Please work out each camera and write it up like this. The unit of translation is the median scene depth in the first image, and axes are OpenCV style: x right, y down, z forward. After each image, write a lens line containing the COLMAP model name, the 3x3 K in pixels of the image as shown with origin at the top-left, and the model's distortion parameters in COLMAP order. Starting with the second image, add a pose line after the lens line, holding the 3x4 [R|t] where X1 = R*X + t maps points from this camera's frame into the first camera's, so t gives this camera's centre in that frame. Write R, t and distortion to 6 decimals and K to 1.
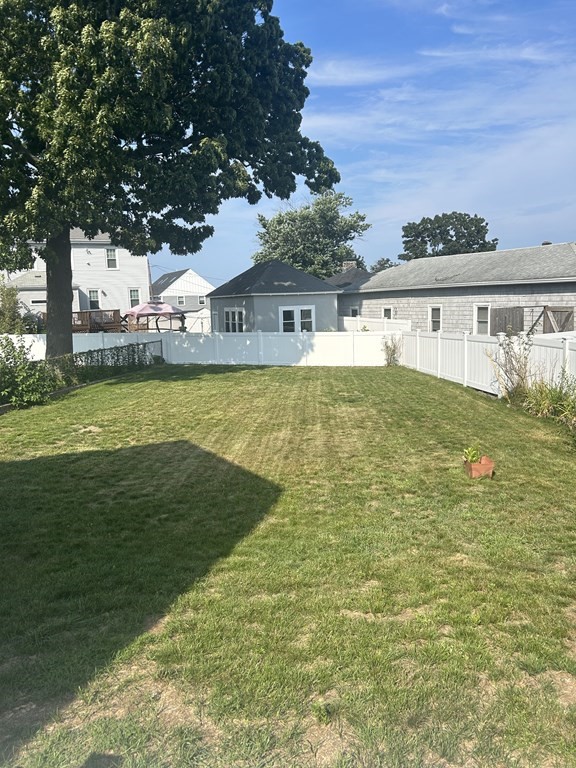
lens RADIAL K [[581.8, 0, 288.0], [0, 581.8, 384.0], [0, 0, 1]] dist [-0.001728, -0.003499]
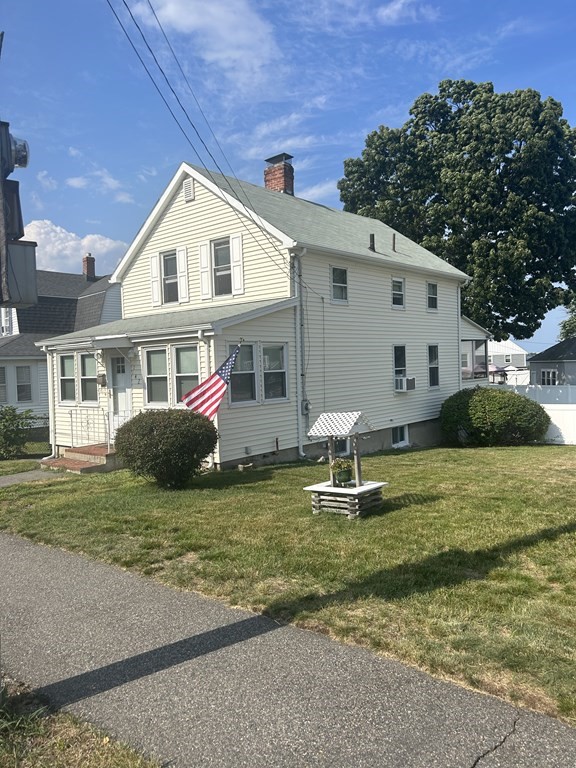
lens RADIAL K [[581.8, 0, 288.0], [0, 581.8, 384.0], [0, 0, 1]] dist [-0.001728, -0.003499]
pose [[0.884054, 0.009523, -0.467288, 0.010706], [-0.052636, 0.995461, -0.079295, 0.057195], [0.464412, 0.094697, 0.880542, -0.584267]]
